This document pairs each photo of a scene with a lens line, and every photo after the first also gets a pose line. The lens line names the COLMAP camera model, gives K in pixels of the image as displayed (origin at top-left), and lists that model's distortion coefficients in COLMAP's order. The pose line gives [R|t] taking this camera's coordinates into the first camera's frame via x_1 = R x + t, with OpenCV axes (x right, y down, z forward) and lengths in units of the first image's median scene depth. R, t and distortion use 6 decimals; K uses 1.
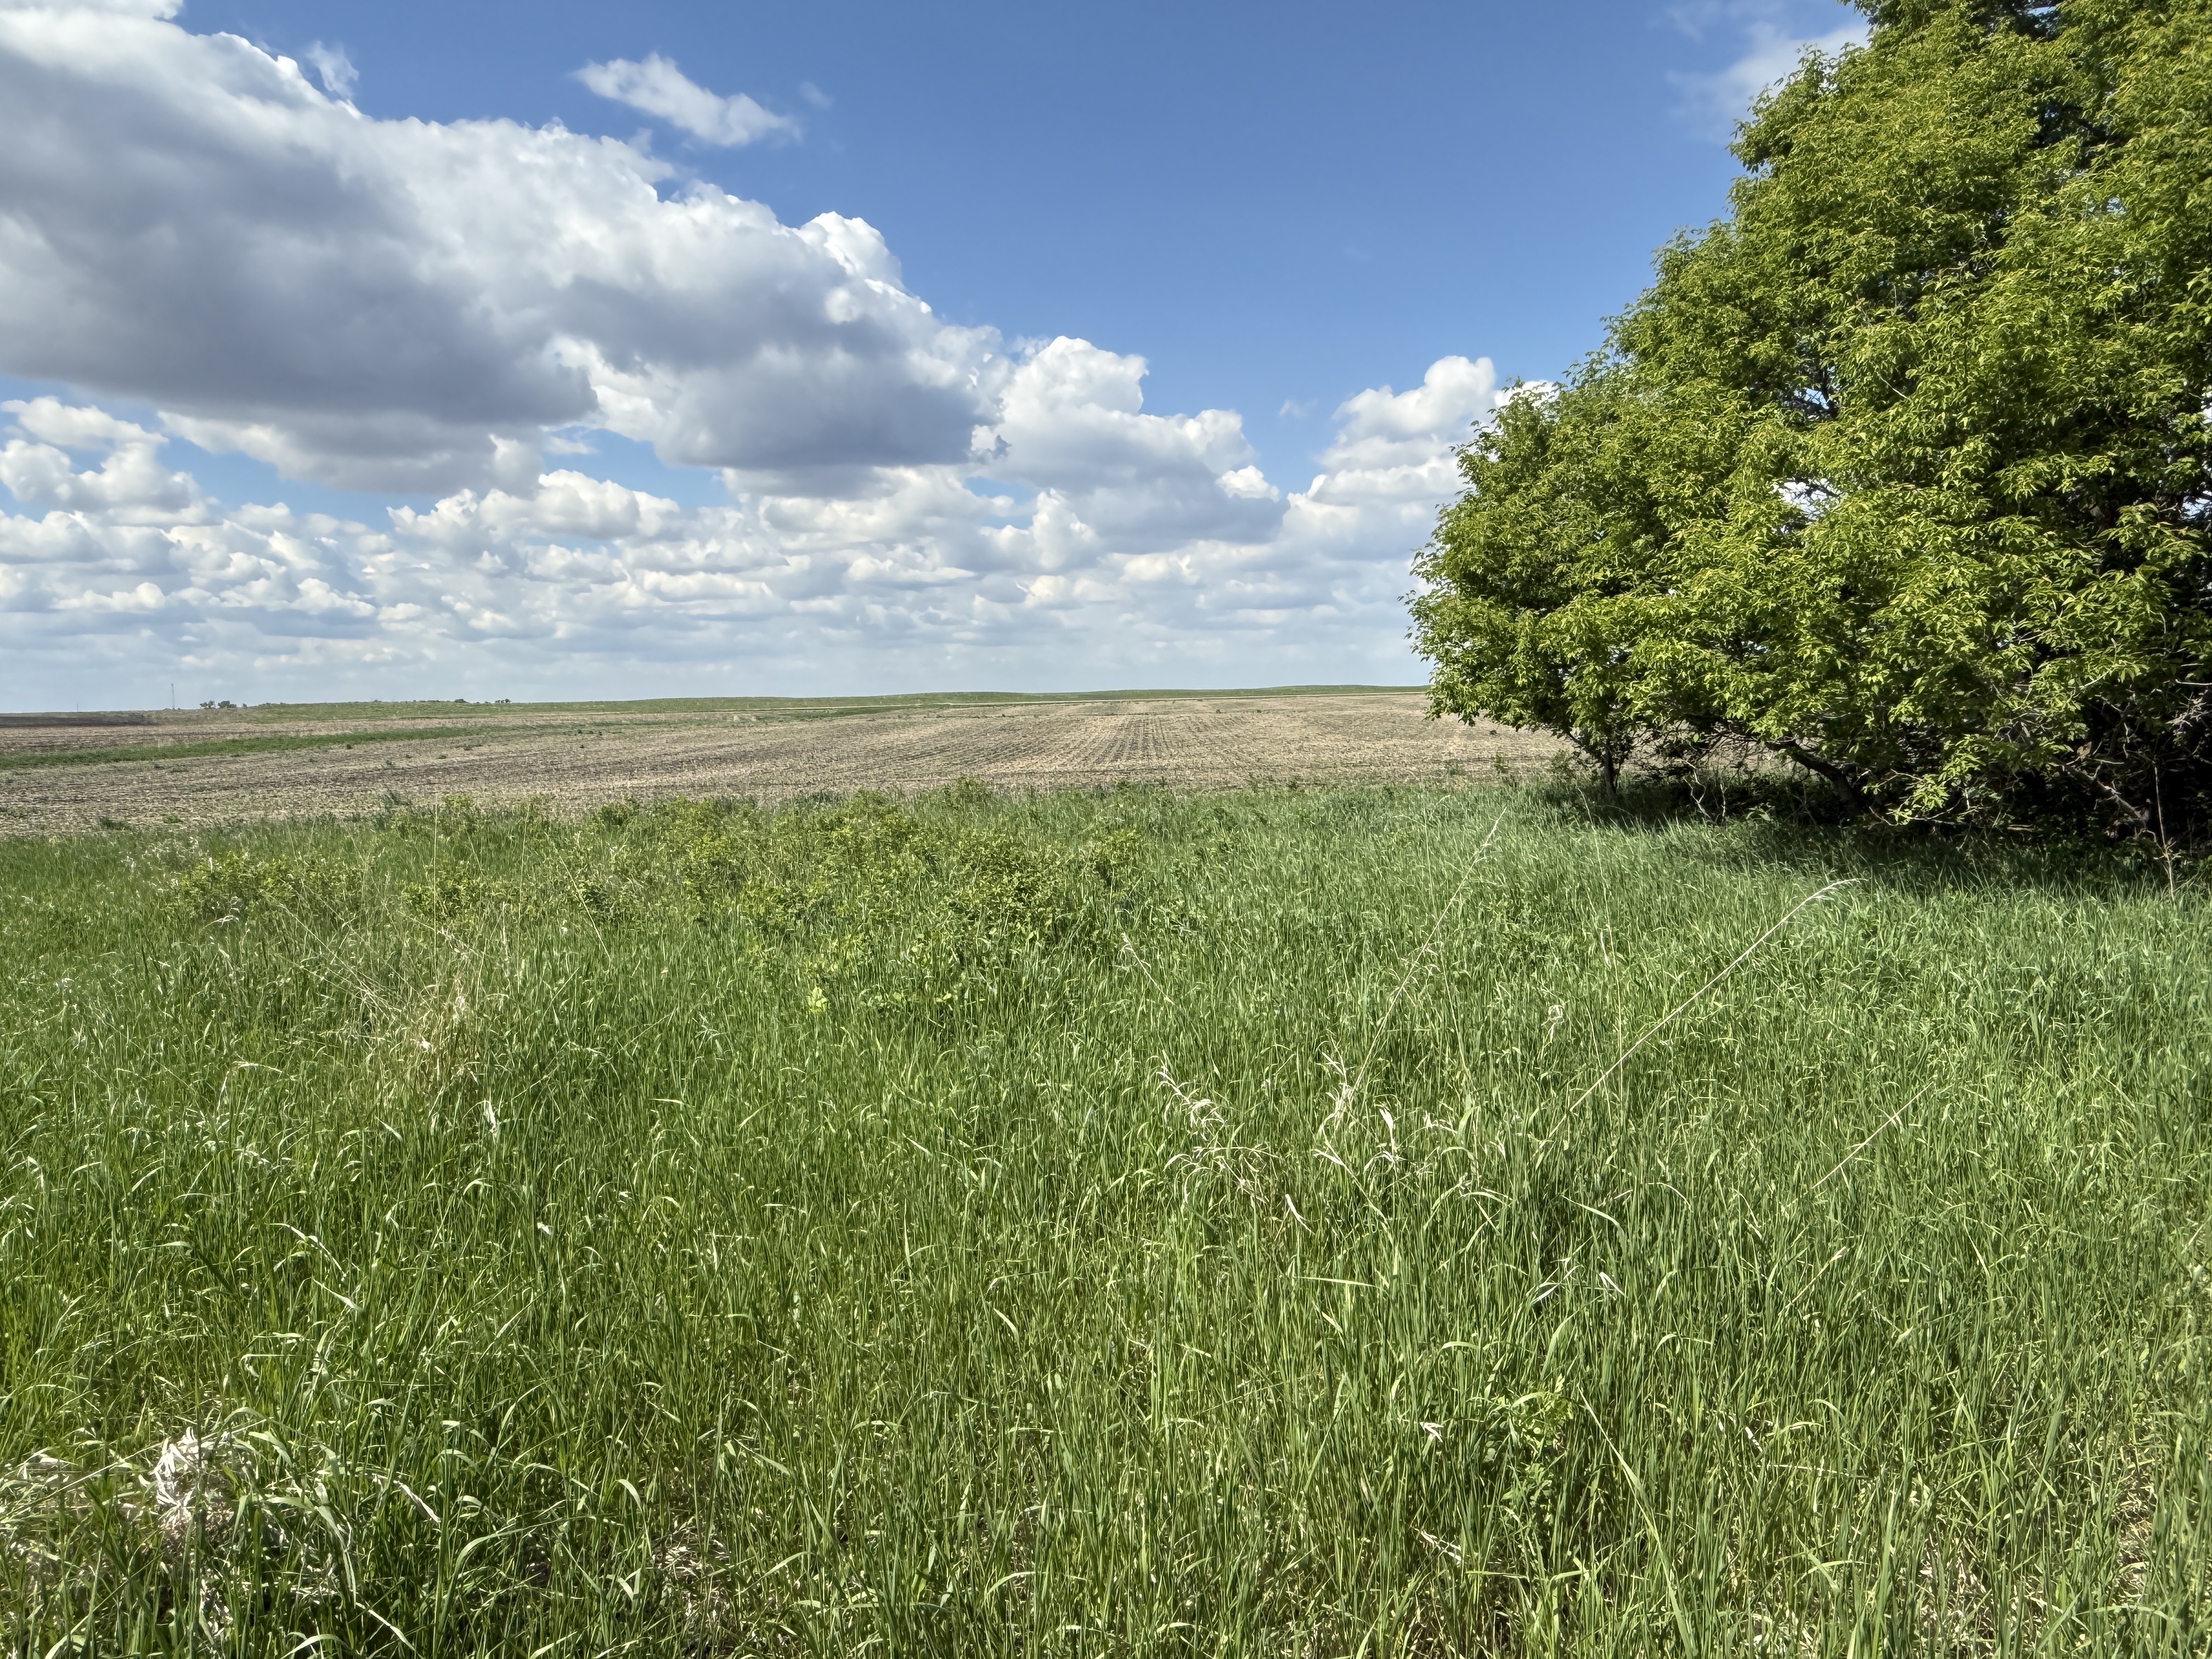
lens RADIAL K [[1404.5, 0, 1102.0], [0, 1404.5, 832.0], [0, 0, 1]] dist [0.005080, 0.001481]
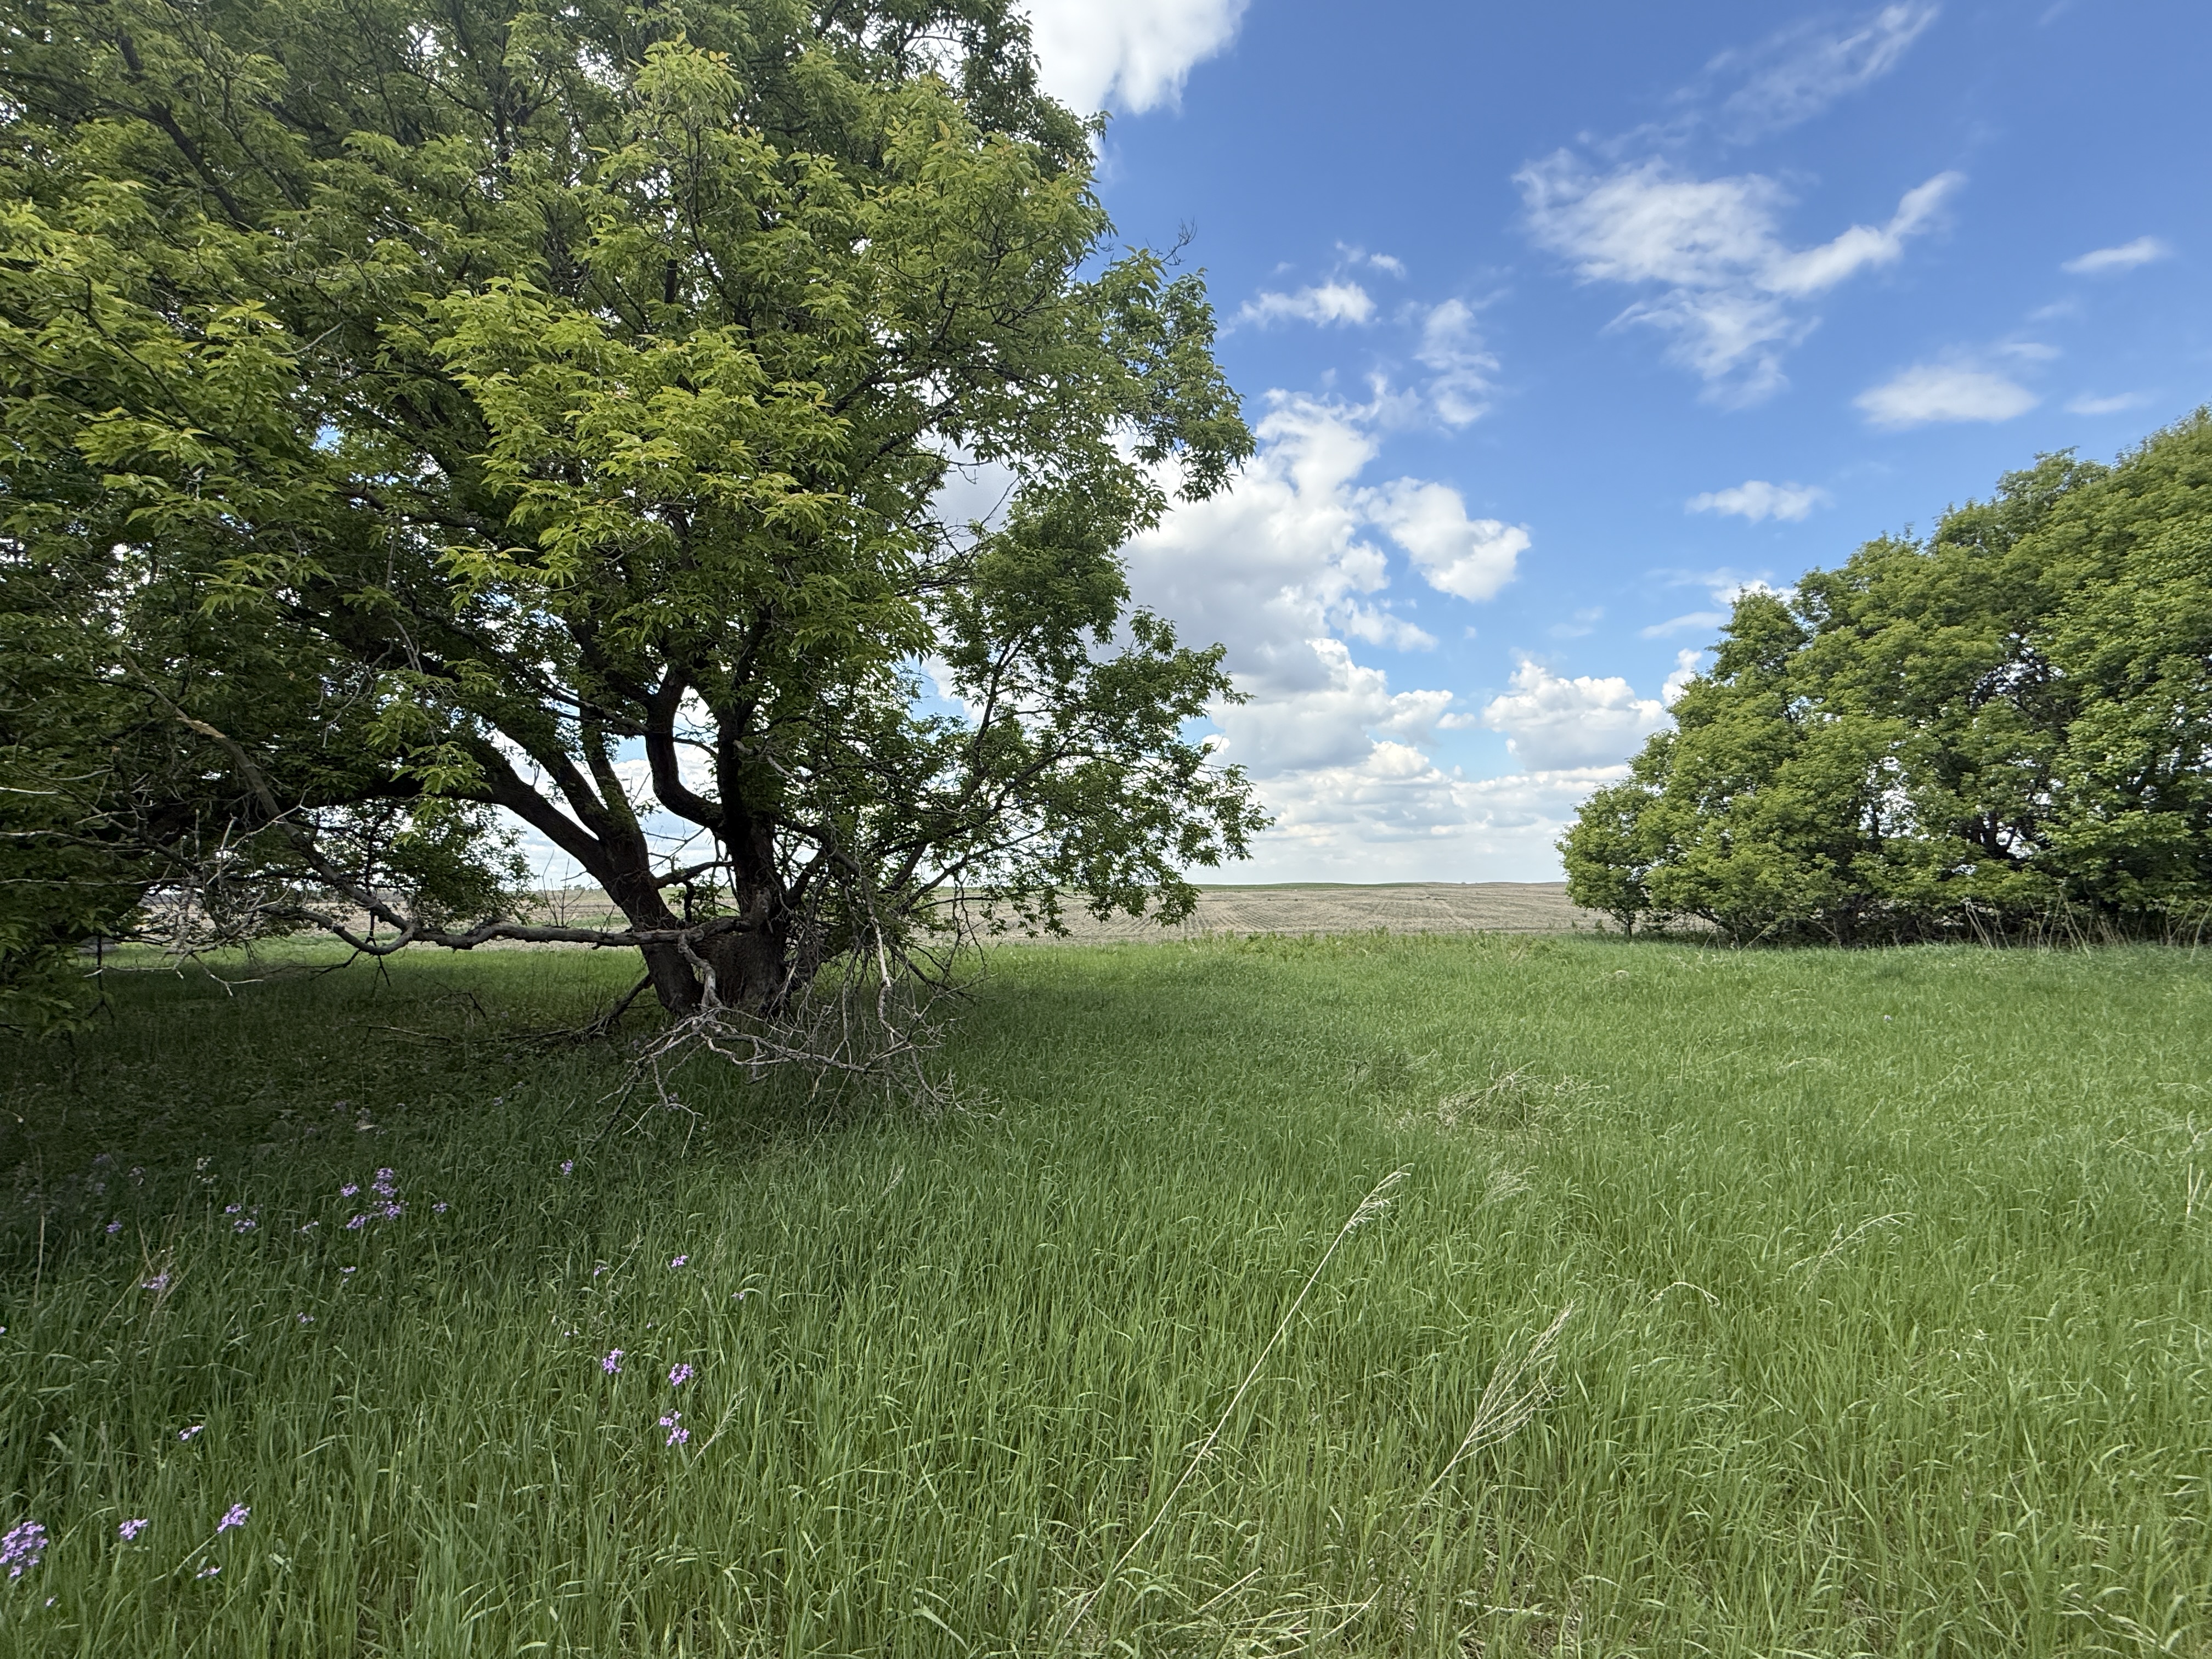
lens RADIAL K [[974.2, 0, 1110.6], [0, 974.2, 824.5], [0, 0, 1]] dist [-0.002050, -0.000138]
pose [[0.996650, 0.000548, -0.081784, -0.901539], [-0.013183, 0.987978, -0.154032, 0.115360], [0.080716, 0.154594, 0.984675, -1.641015]]
